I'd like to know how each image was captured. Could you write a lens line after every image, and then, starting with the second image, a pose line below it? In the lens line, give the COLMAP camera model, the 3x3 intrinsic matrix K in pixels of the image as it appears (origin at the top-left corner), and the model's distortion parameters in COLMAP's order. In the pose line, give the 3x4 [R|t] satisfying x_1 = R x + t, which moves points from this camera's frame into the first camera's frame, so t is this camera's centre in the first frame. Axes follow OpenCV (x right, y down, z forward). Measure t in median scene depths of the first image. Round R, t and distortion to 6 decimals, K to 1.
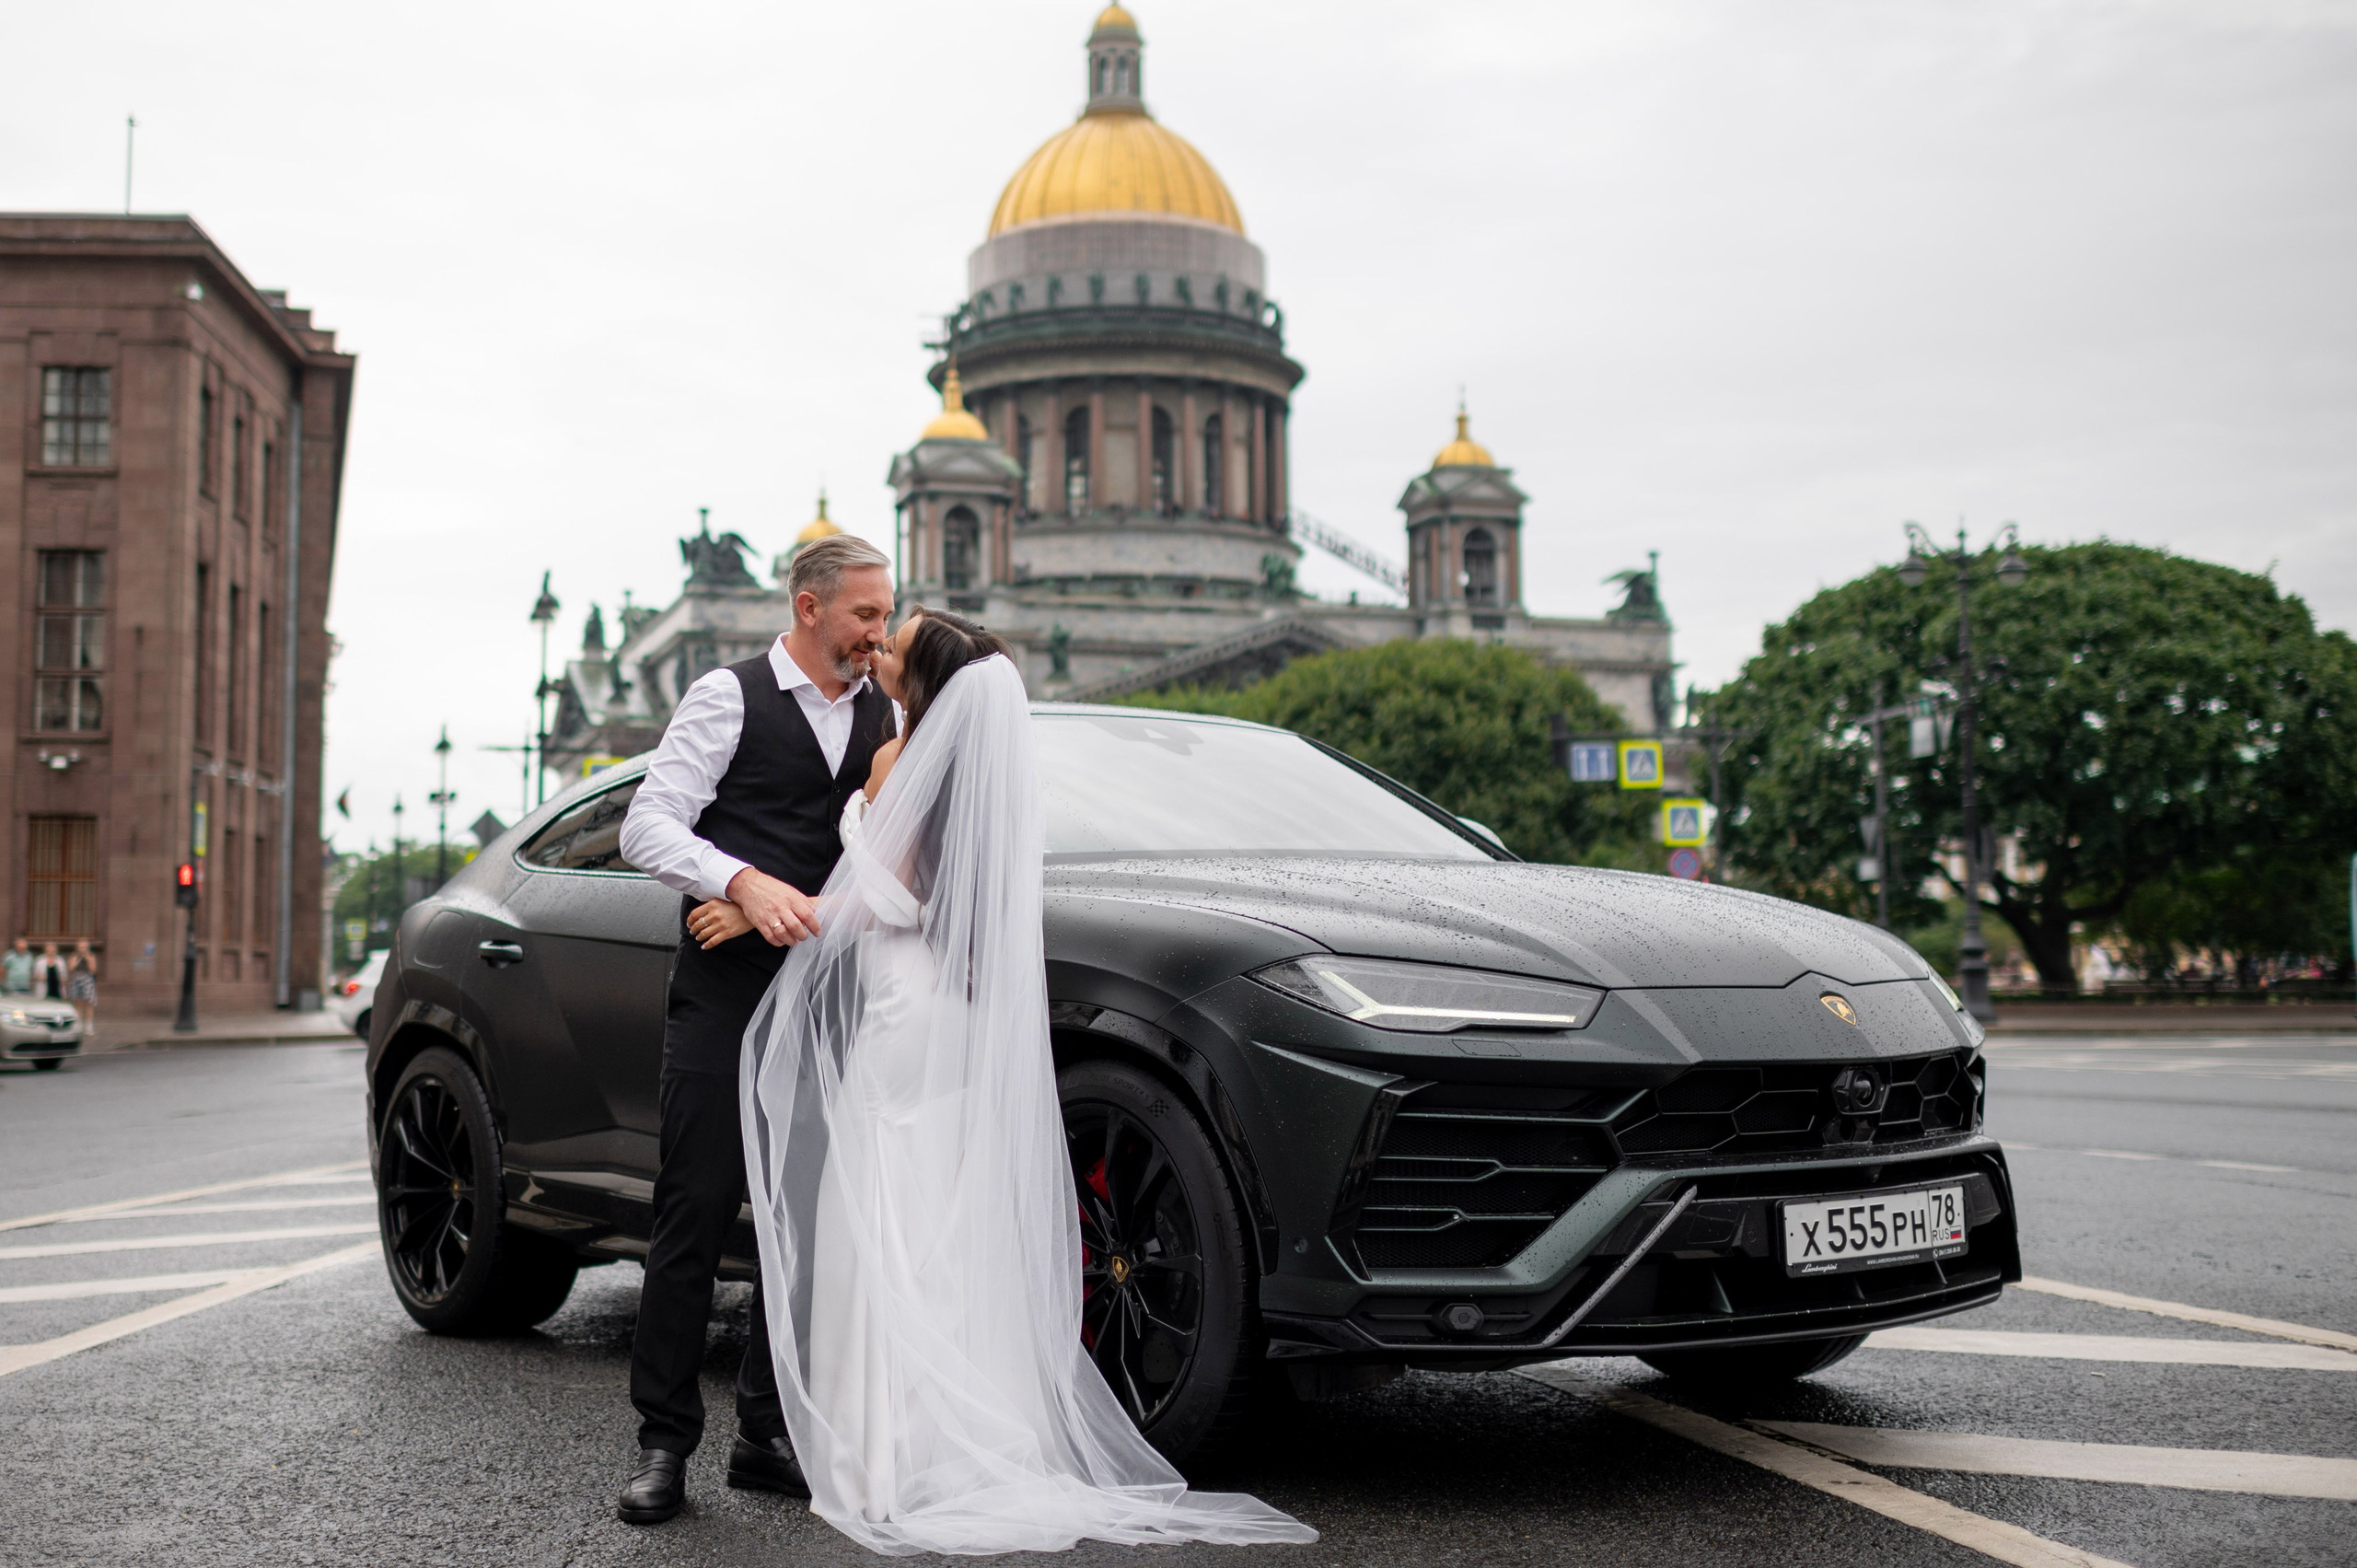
lens RADIAL K [[2434.3, 0, 1178.5], [0, 2434.3, 784.0], [0, 0, 1]] dist [-0.010178, -0.015640]
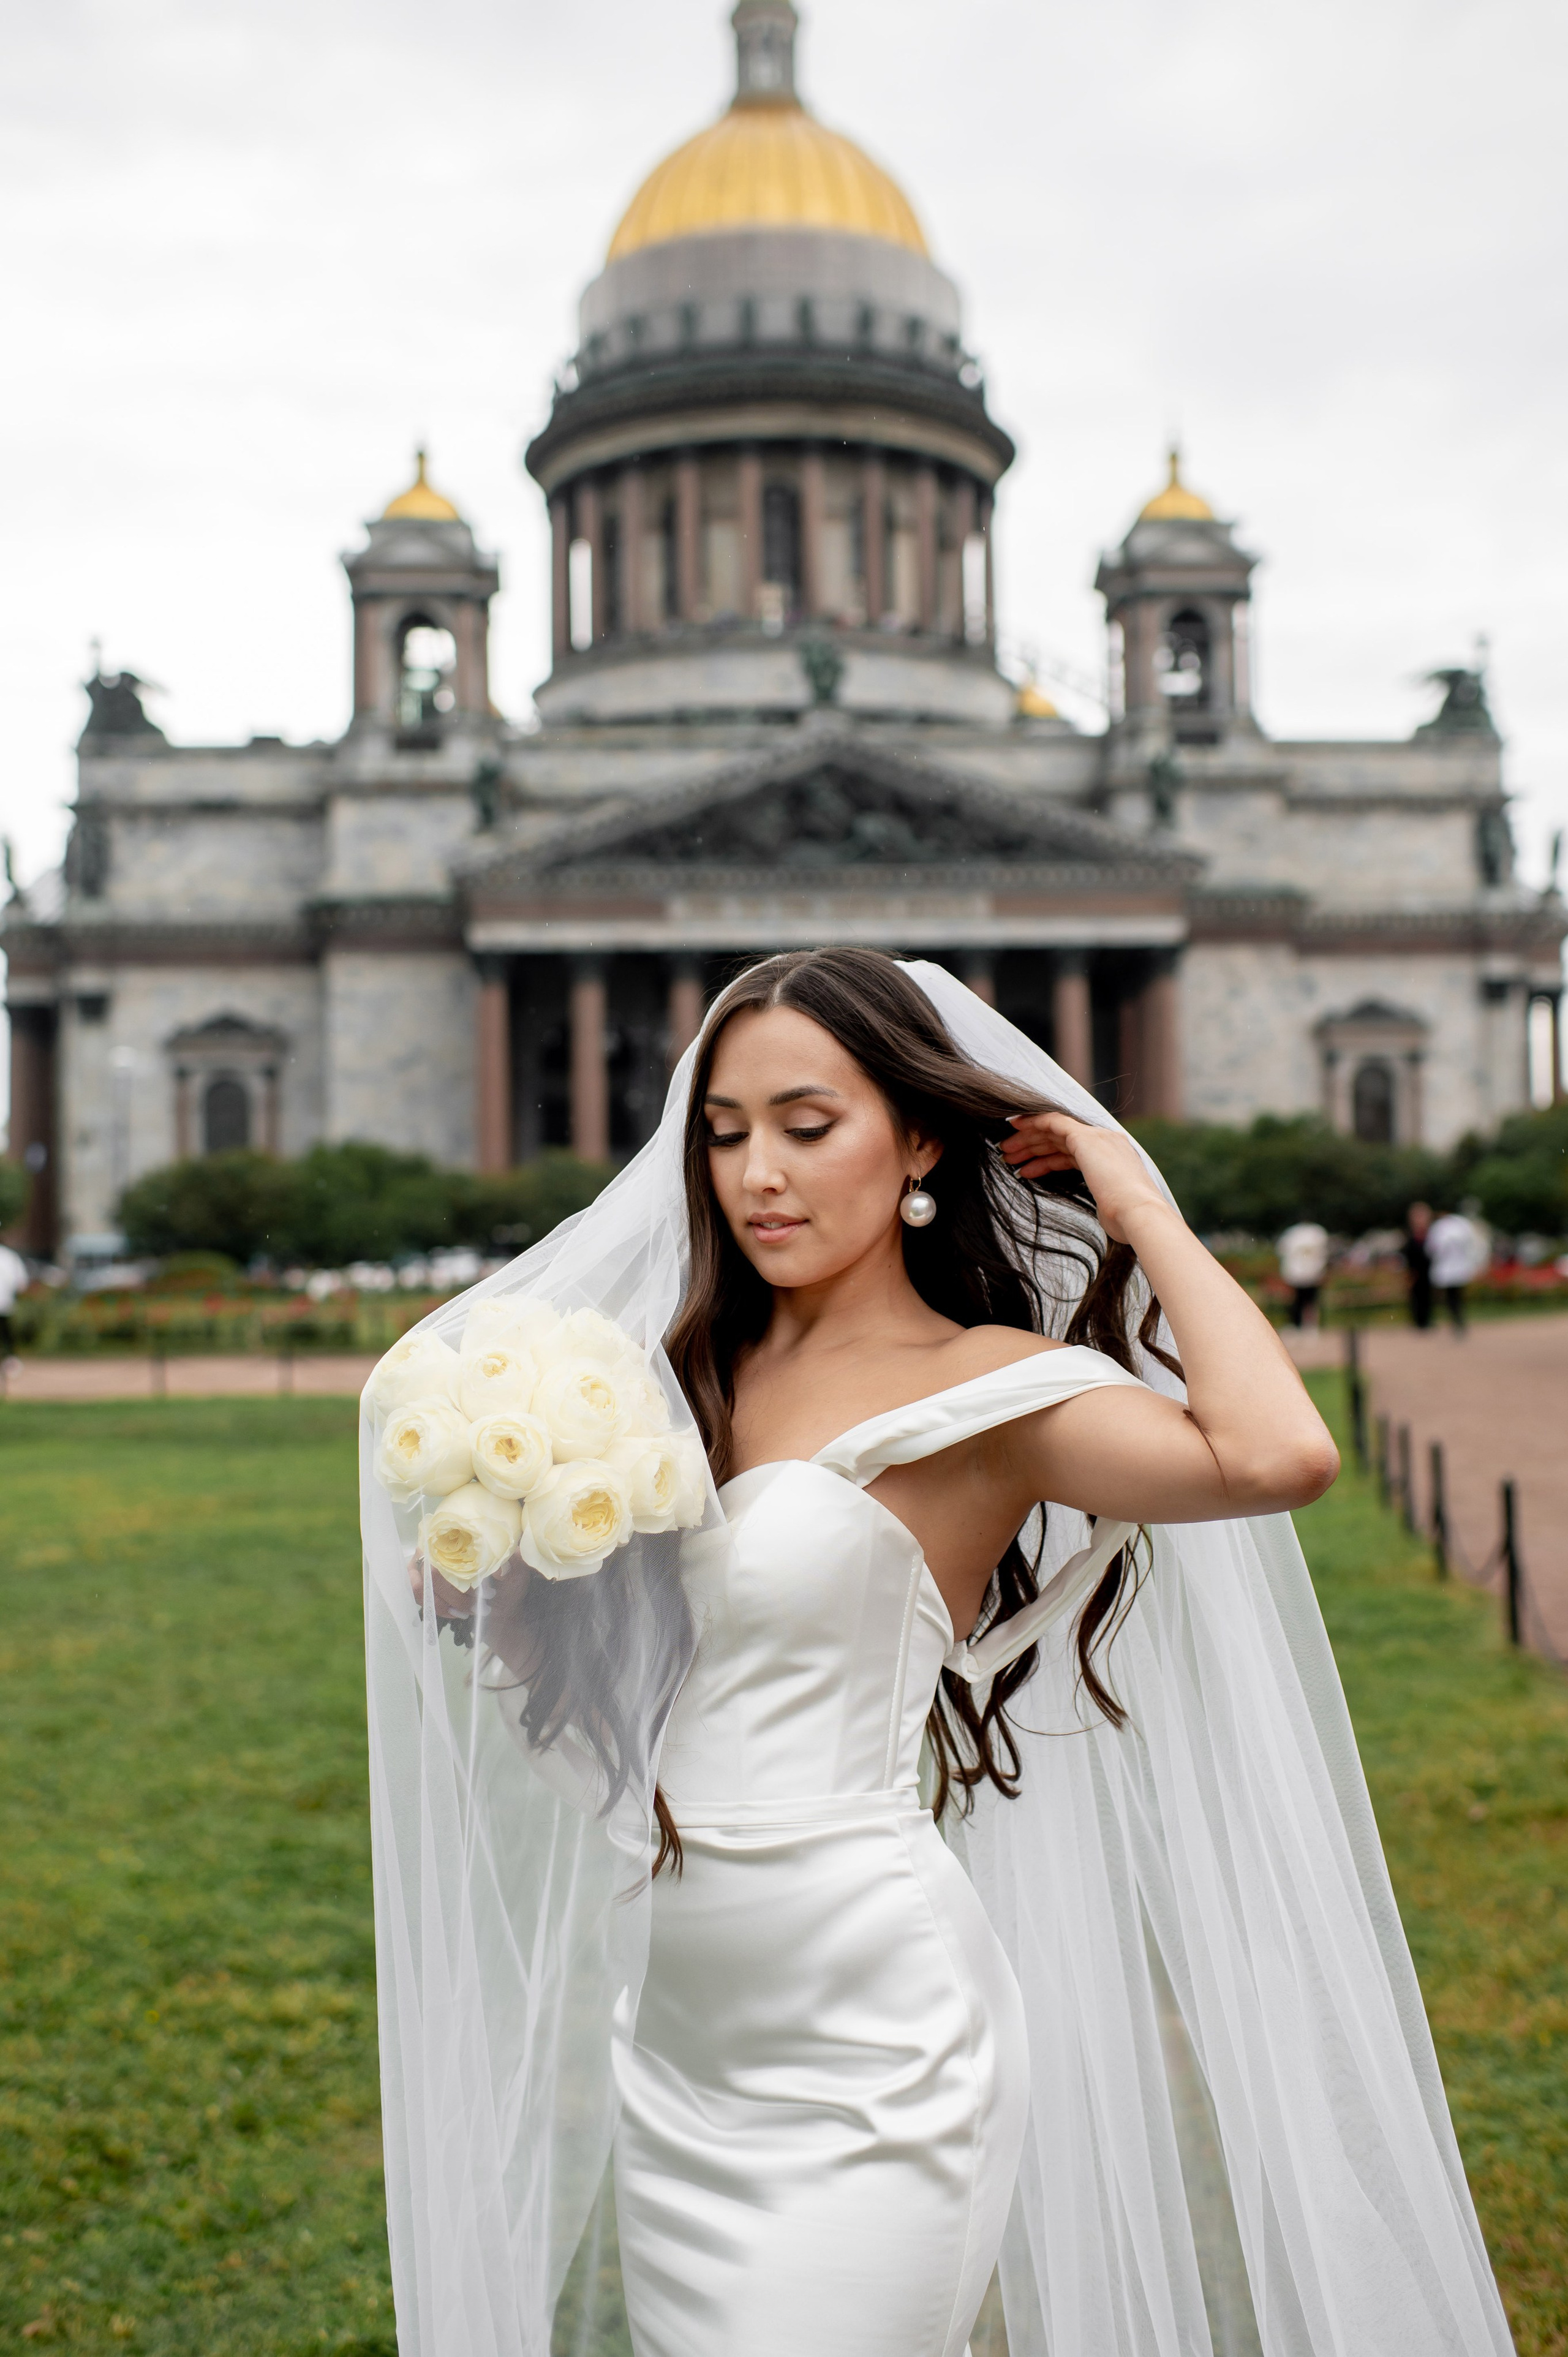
lens RADIAL K [[2340.7, 0, 784.0], [0, 2340.7, 1178.5], [0, 0, 1]] dist [-0.012587, -0.003869]
pose [[0.975212, -0.017275, -0.220598, 0.149005], [0.030617, 0.997893, 0.057207, 0.016246], [0.219145, -0.062543, 0.973686, 0.297730]]
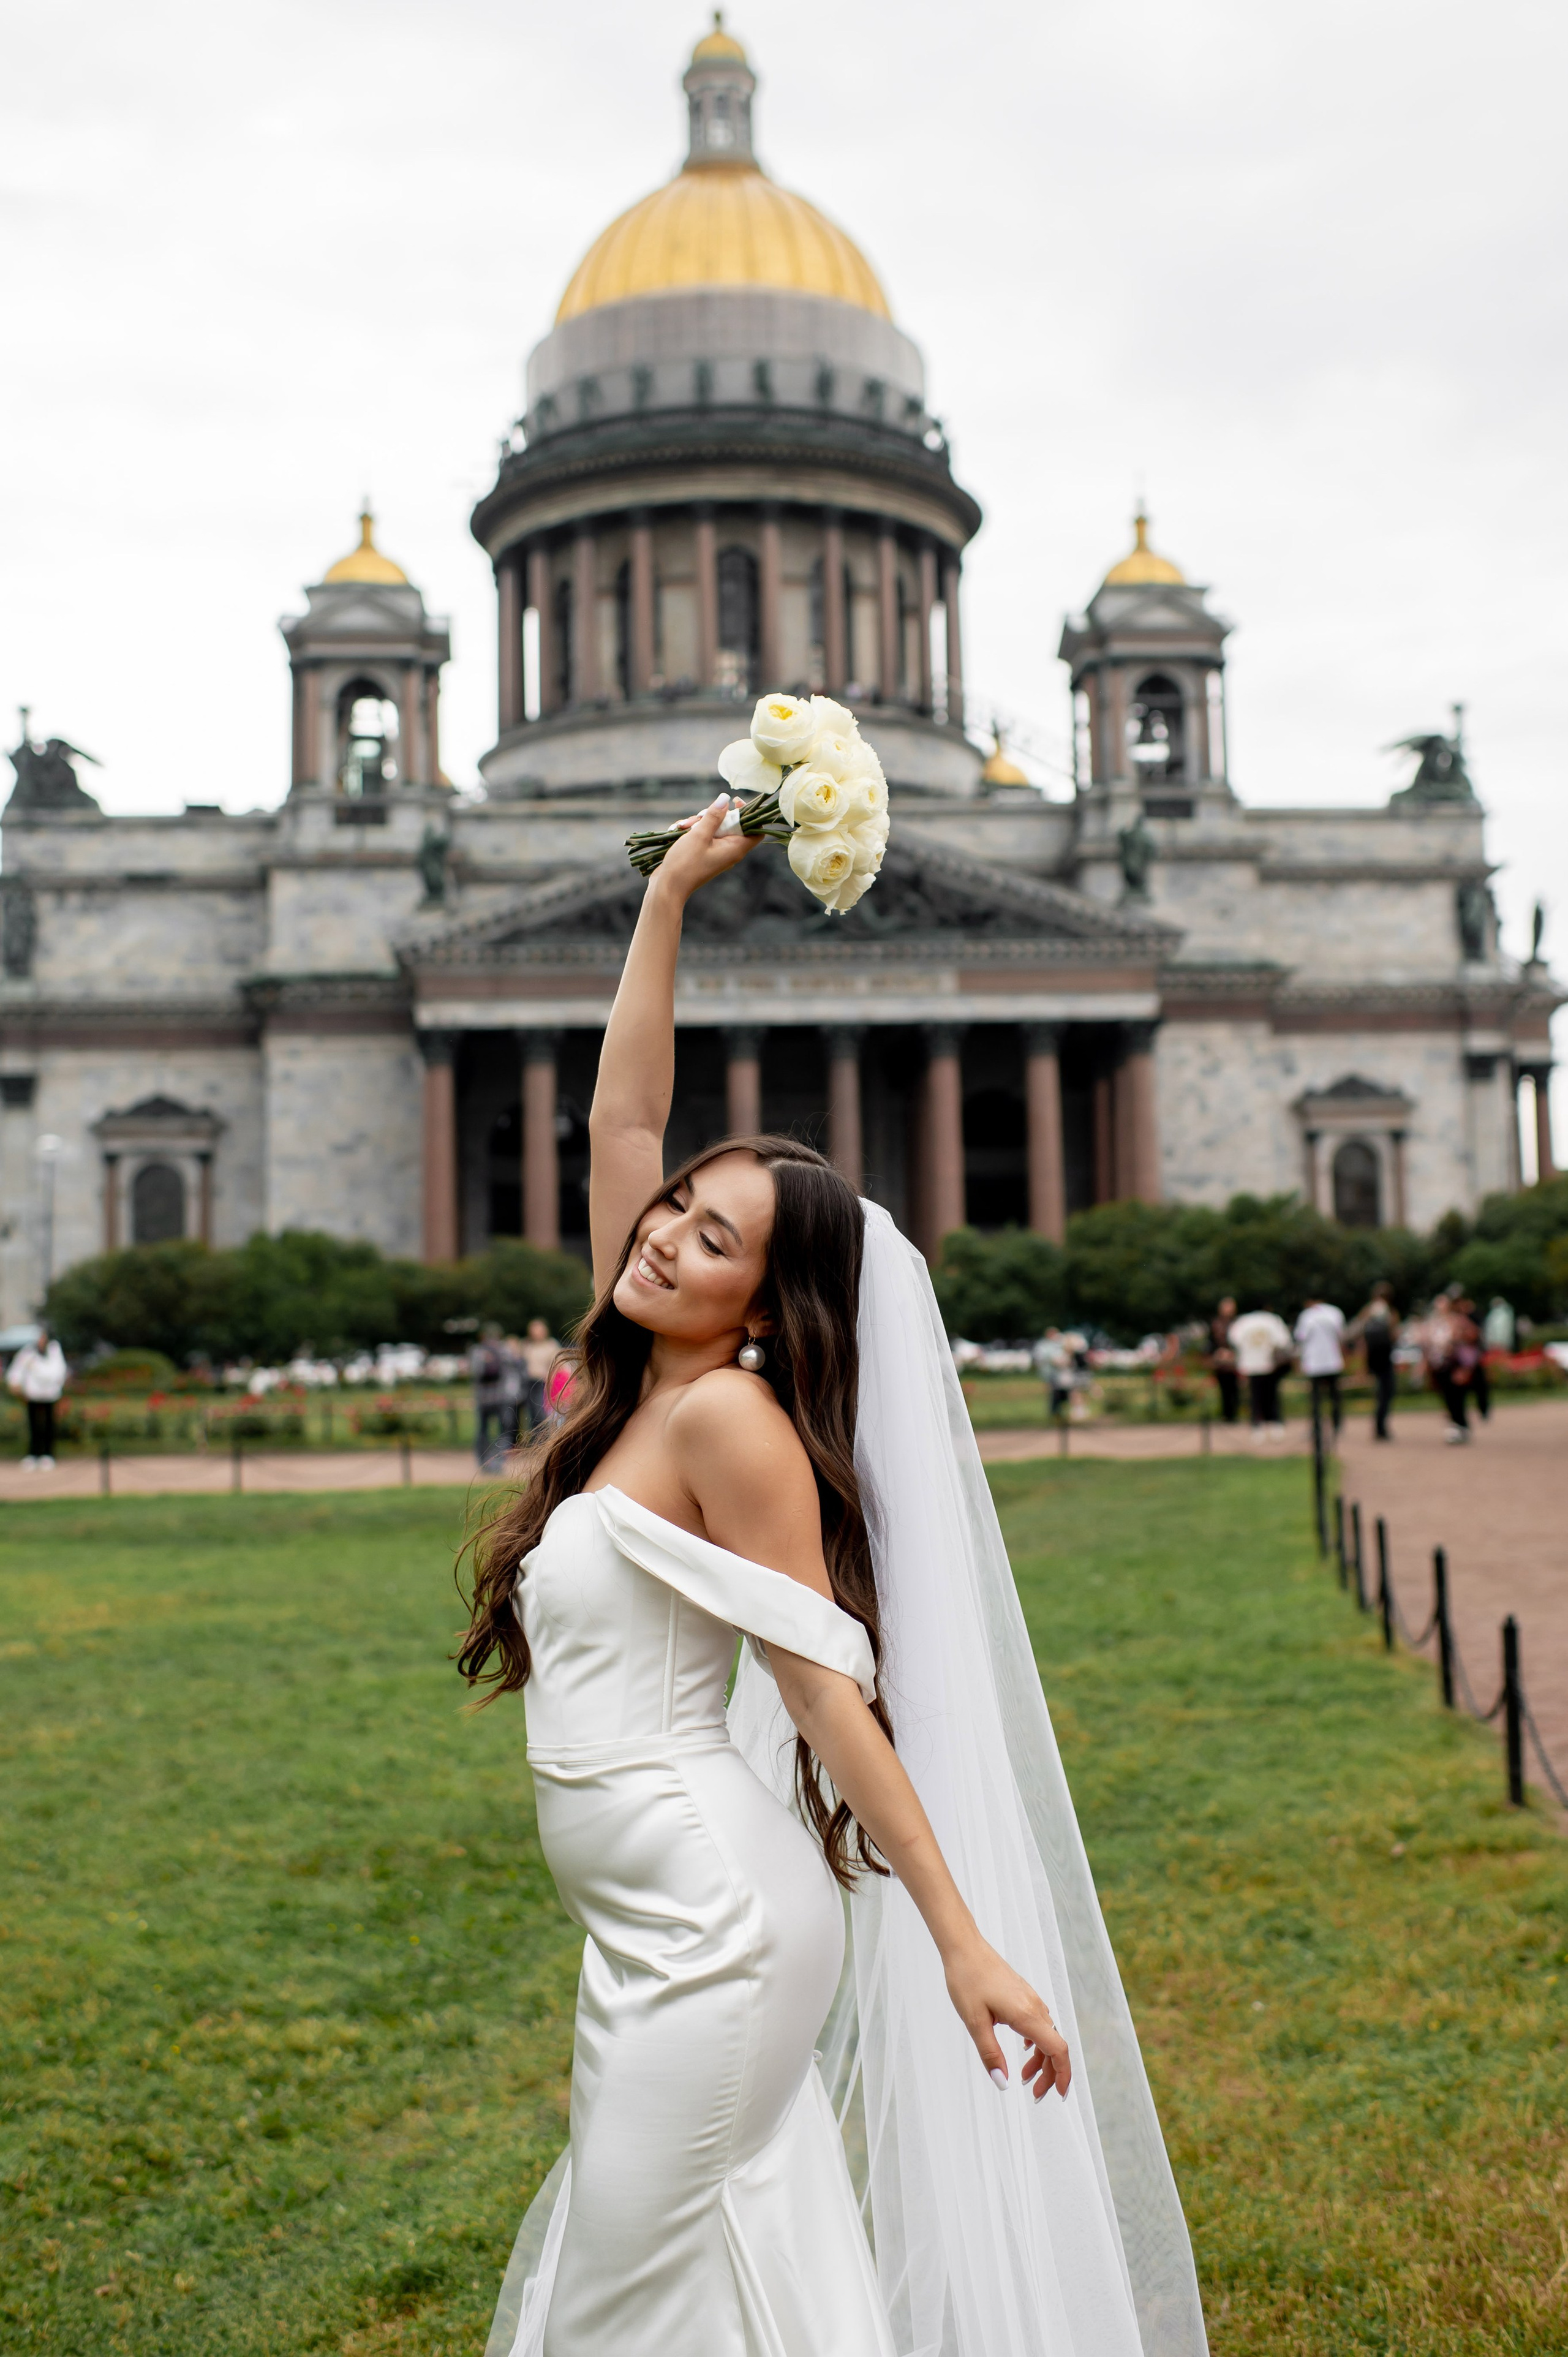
lens RADIAL K [[2457.7, 0, 810.2], [0, 2457.7, 1126.4], [0, 0, 1]] dist [0.001196, -0.021502]
pose [[0.980603, -0.034696, -0.192907, 0.149733], [0.035679, 0.999362, 0.001623, 0.015990], [0.192728, -0.008475, 0.981216, 0.293953]]
